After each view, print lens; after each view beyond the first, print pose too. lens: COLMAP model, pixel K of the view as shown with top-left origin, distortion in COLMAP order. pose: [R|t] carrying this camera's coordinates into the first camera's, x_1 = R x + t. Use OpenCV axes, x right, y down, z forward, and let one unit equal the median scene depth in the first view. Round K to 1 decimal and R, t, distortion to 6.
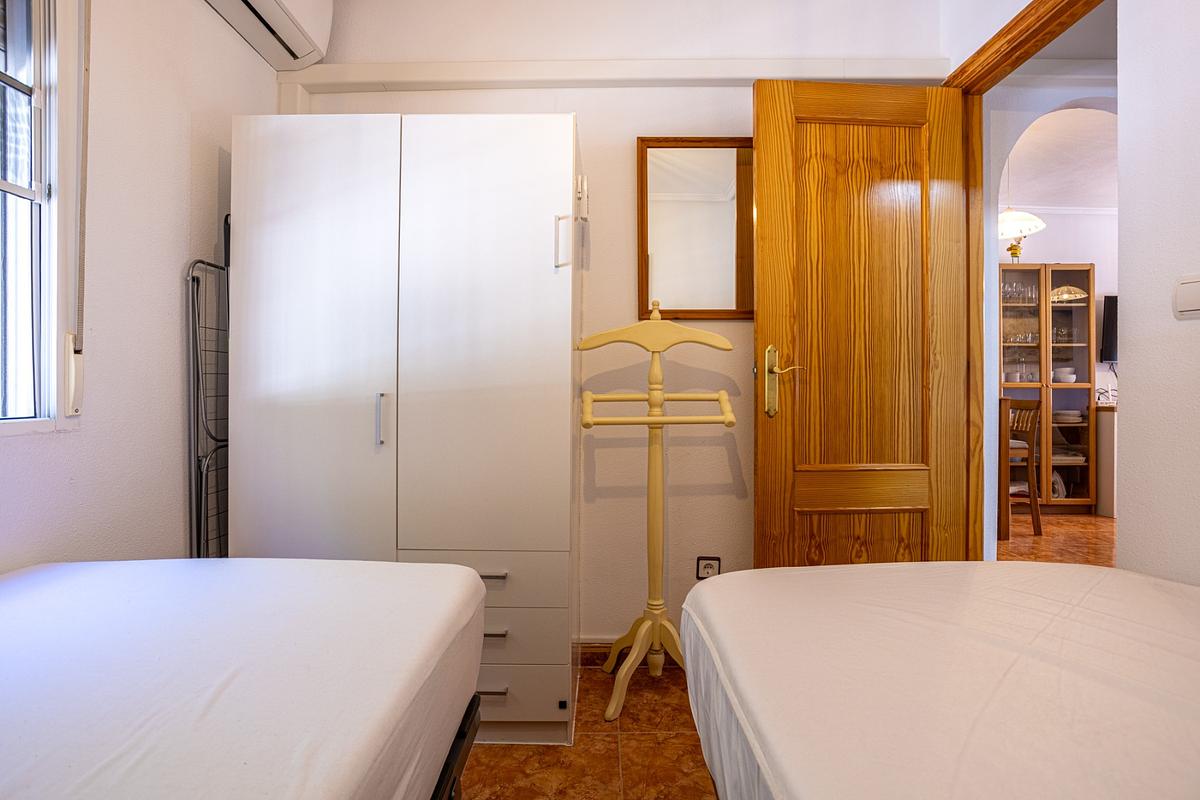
lens RADIAL K [[629.6, 0, 601.3], [0, 629.6, 391.1], [0, 0, 1]] dist [-0.000425, 0.000007]
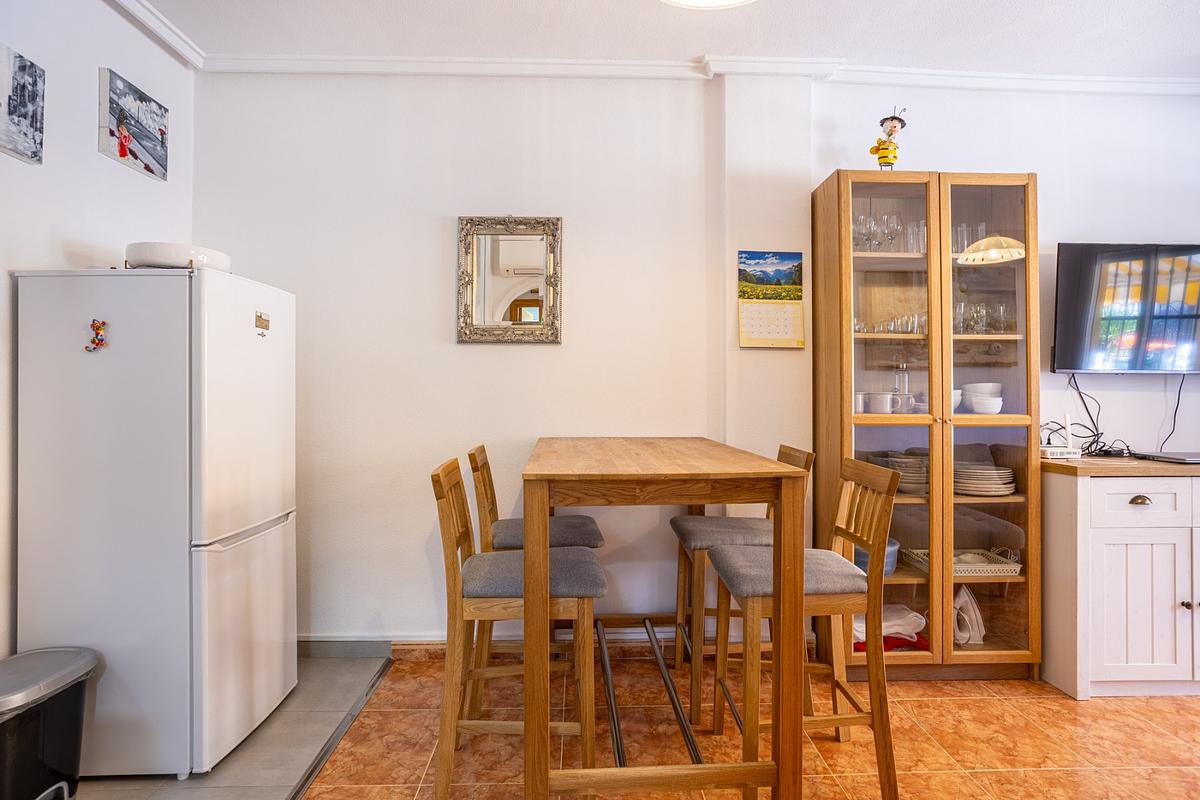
lens RADIAL K [[597.5, 0, 623.9], [0, 597.5, 384.5], [0, 0, 1]] dist [-0.048109, 0.033552]
pose [[0.999682, 0.002557, 0.025088, 0.446074], [-0.002270, 0.999932, -0.011464, -0.030534], [-0.025116, 0.011403, 0.999620, 0.545376]]
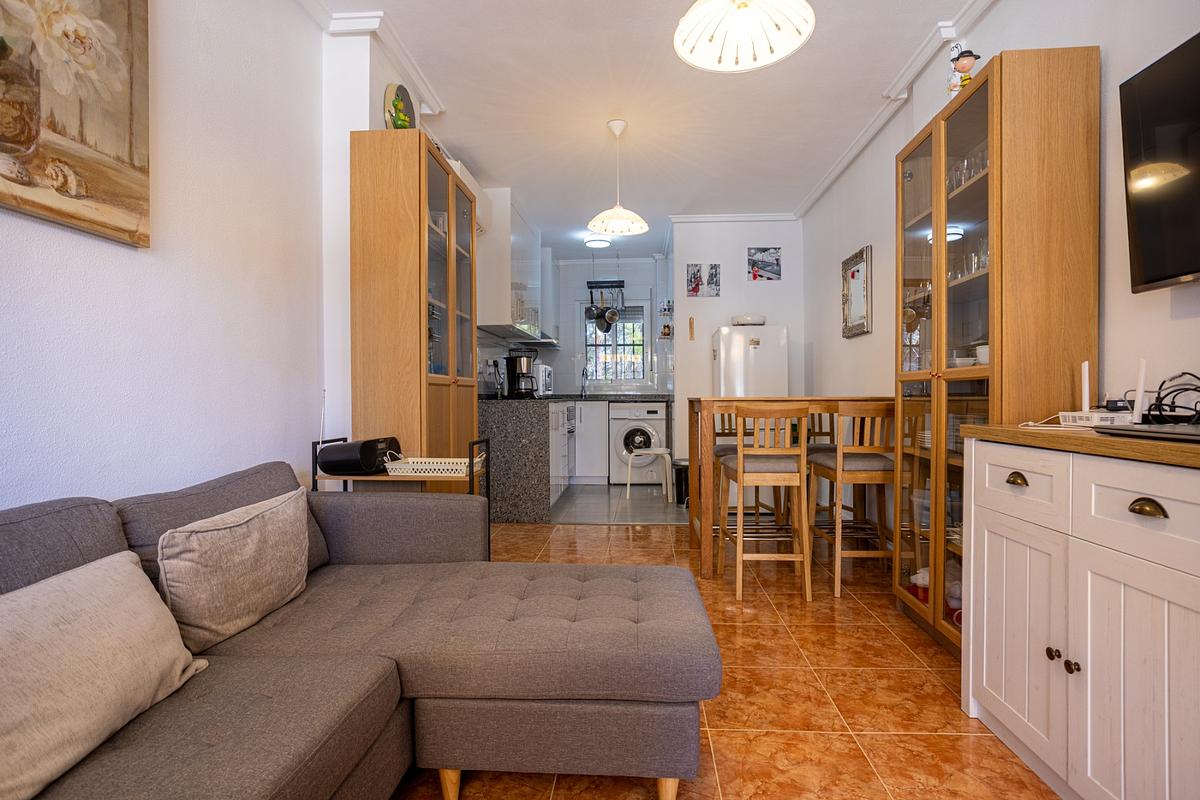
lens RADIAL K [[601.5, 0, 597.6], [0, 601.5, 394.6], [0, 0, 1]] dist [-0.006774, -0.000530]
pose [[-0.094884, -0.000360, -0.995488, 1.119920], [0.002217, 0.999997, -0.000573, 0.003422], [0.995486, -0.002261, -0.094883, 0.773826]]
